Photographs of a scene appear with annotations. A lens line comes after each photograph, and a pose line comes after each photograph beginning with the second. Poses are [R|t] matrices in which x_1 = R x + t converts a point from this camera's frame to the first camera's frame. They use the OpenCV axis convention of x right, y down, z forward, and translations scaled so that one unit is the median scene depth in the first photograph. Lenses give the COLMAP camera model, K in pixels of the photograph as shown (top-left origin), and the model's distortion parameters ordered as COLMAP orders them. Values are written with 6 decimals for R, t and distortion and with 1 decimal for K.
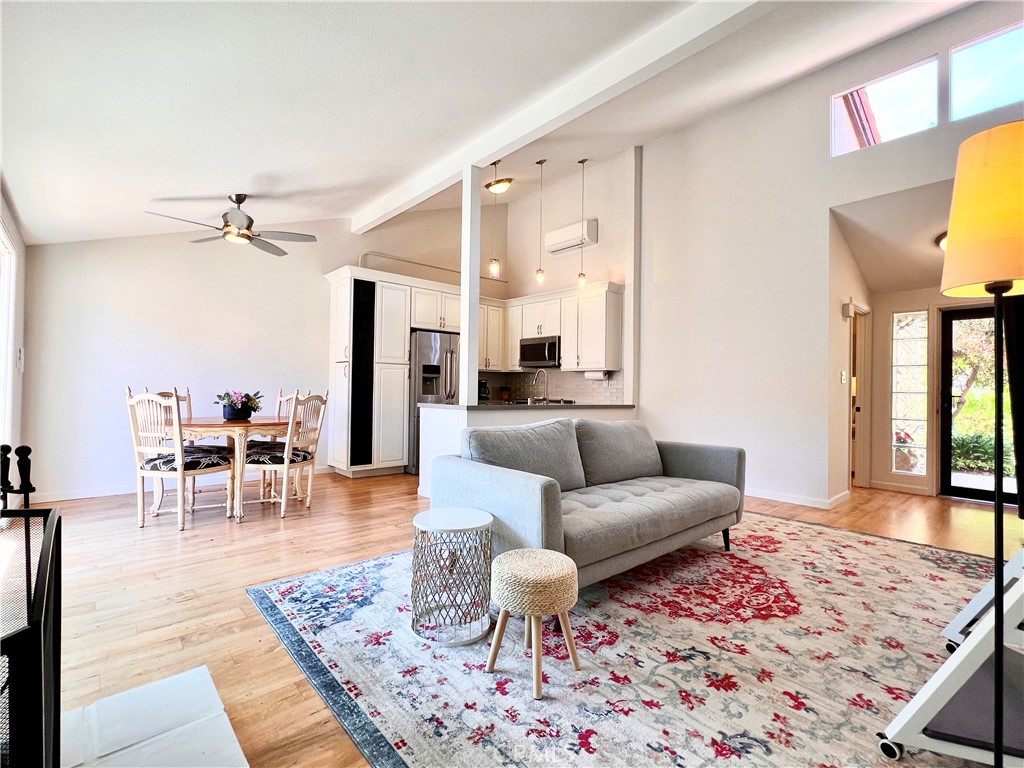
lens RADIAL K [[472.9, 0, 505.7], [0, 472.9, 387.6], [0, 0, 1]] dist [0.000880, 0.000192]
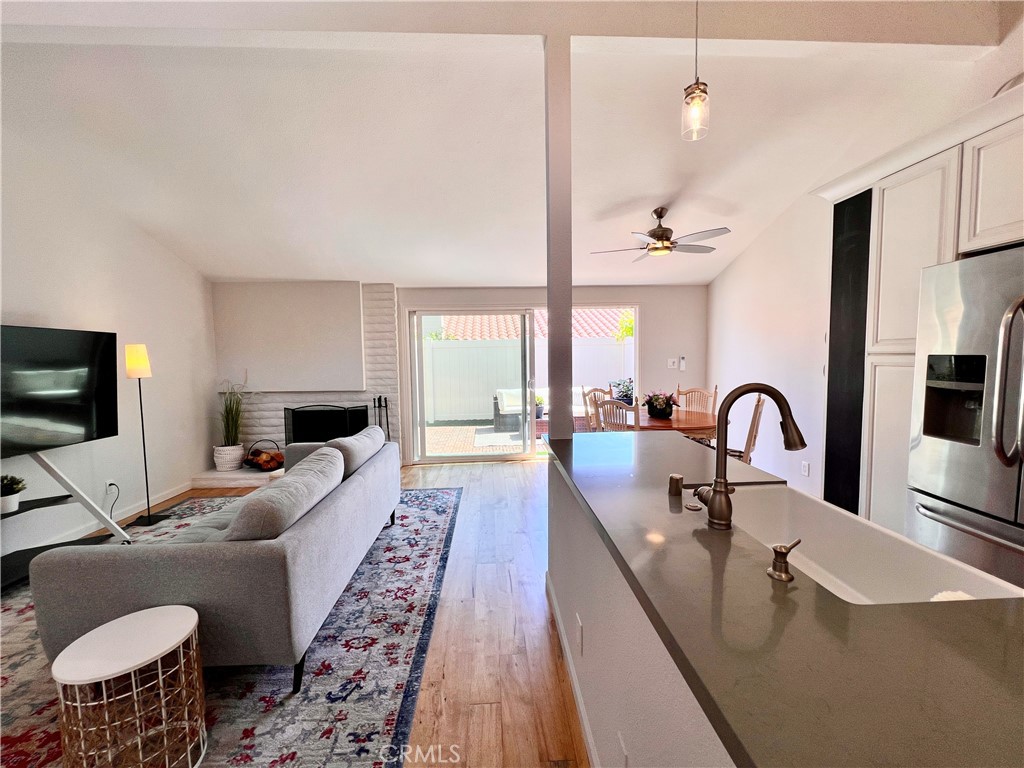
lens RADIAL K [[410.2, 0, 513.8], [0, 410.2, 383.5], [0, 0, 1]] dist [-0.005475, 0.001486]
pose [[-0.619544, 0.051435, -0.783275, 0.295251], [0.015622, 0.998461, 0.053209, -0.049747], [0.784807, 0.020729, -0.619394, 0.976444]]
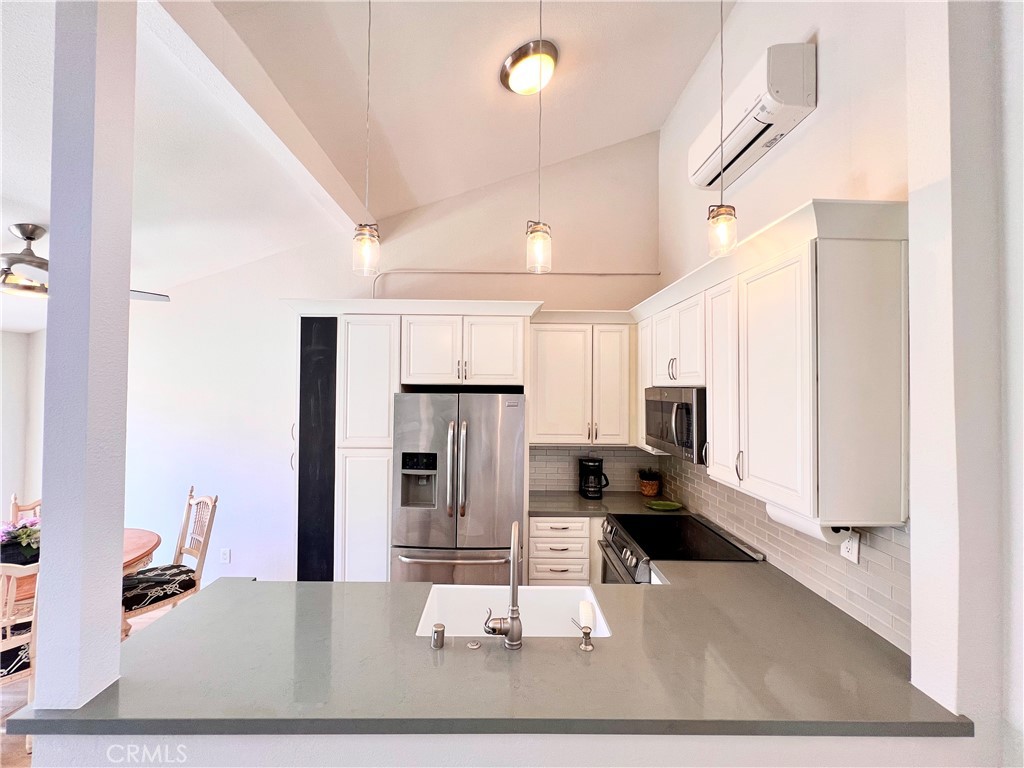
lens RADIAL K [[410.2, 0, 510.7], [0, 410.2, 383.3], [0, 0, 1]] dist [-0.005475, 0.001486]
pose [[0.756151, -0.019200, -0.654116, 0.249374], [0.009271, 0.999783, -0.018629, -0.124188], [0.654332, 0.008022, 0.756165, 0.742505]]
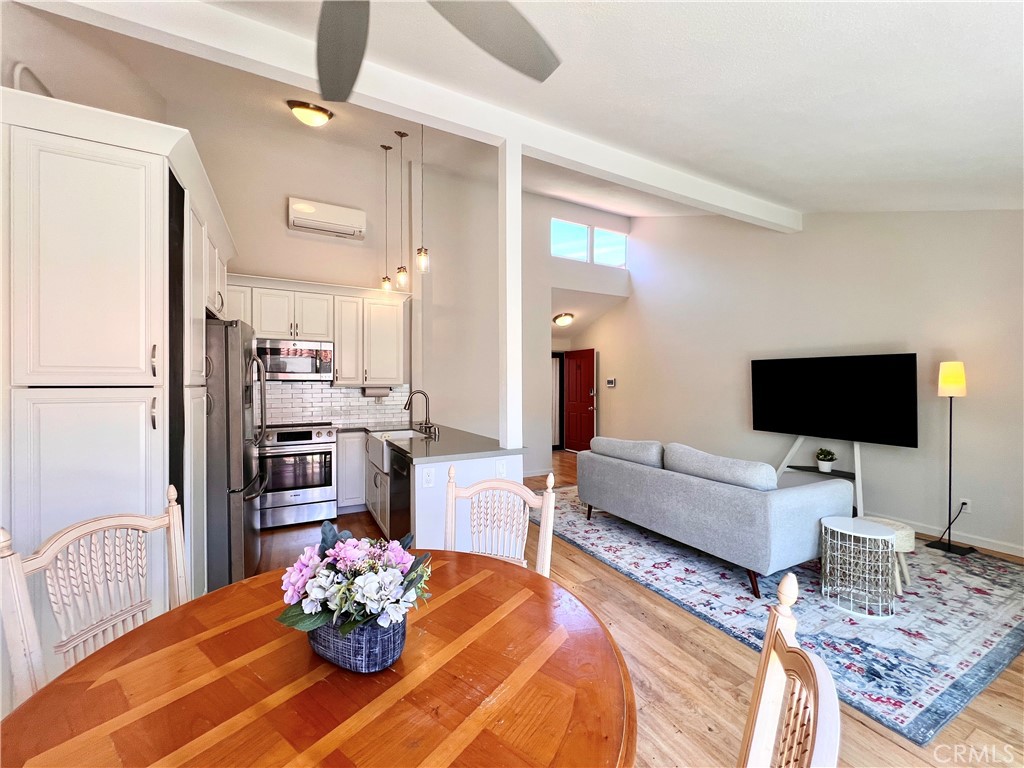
lens RADIAL K [[410.2, 0, 514.3], [0, 410.2, 382.4], [0, 0, 1]] dist [-0.005475, 0.001486]
pose [[0.225224, -0.012003, 0.974233, -0.555596], [-0.009933, 0.999844, 0.014615, -0.056955], [-0.974256, -0.012969, 0.225070, 0.634322]]
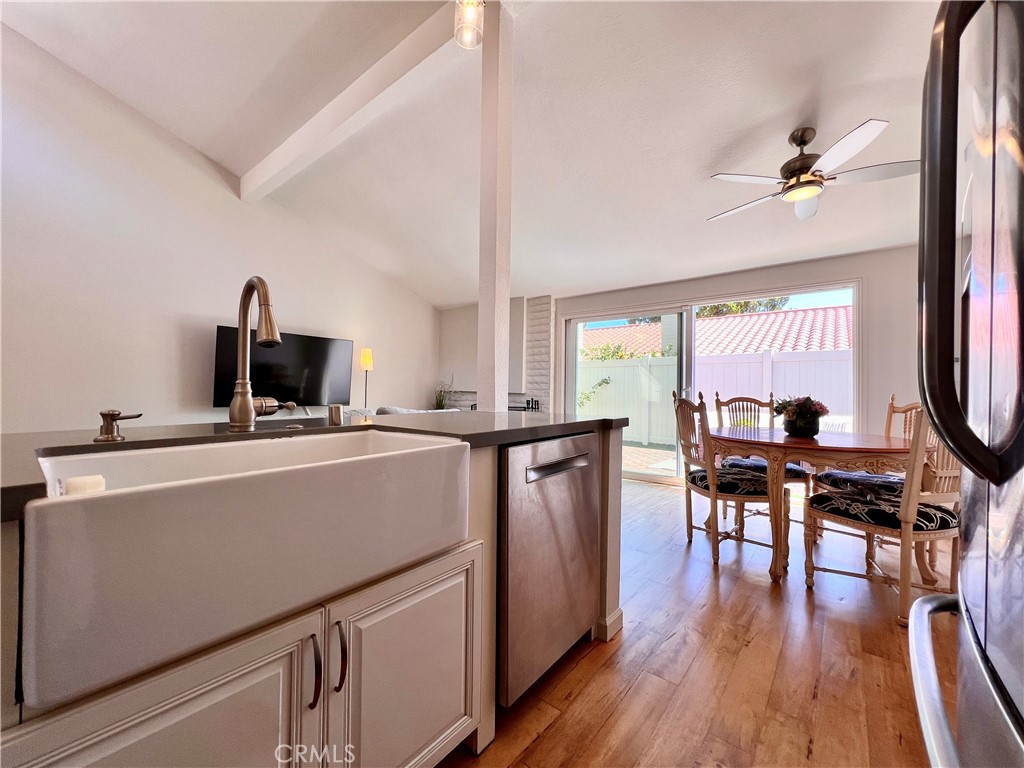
lens RADIAL K [[410.2, 0, 509.2], [0, 410.2, 387.4], [0, 0, 1]] dist [-0.005475, 0.001486]
pose [[-0.986906, -0.026774, -0.159057, -0.011092], [-0.024570, 0.999573, -0.015810, 0.010764], [0.159412, -0.011695, -0.987143, 1.148870]]
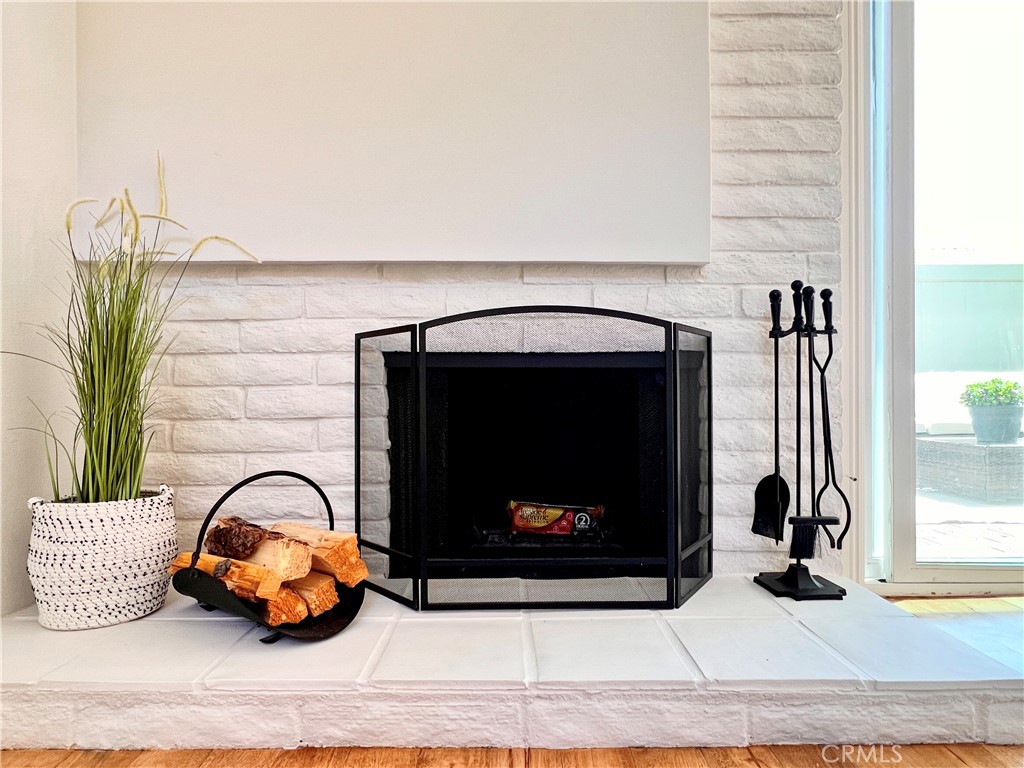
lens RADIAL K [[607.1, 0, 513.2], [0, 607.1, 387.8], [0, 0, 1]] dist [-0.004712, 0.001009]
pose [[-0.644052, -0.015036, -0.764834, 0.085090], [0.006528, 0.999662, -0.025150, 0.076718], [0.764954, -0.021191, -0.643737, 0.277298]]
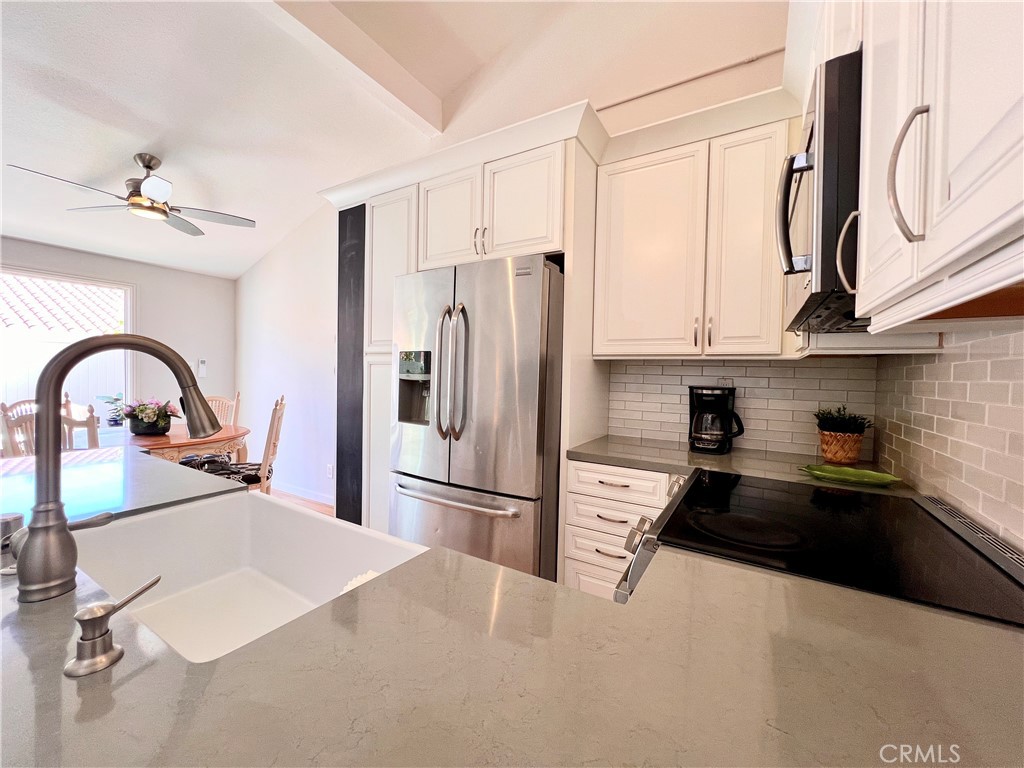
lens RADIAL K [[410.2, 0, 505.8], [0, 410.2, 382.3], [0, 0, 1]] dist [-0.005475, 0.001486]
pose [[0.298207, 0.013927, -0.954400, 0.220113], [-0.008640, 0.999892, 0.011891, -0.026559], [0.954462, 0.004700, 0.298295, 1.015468]]
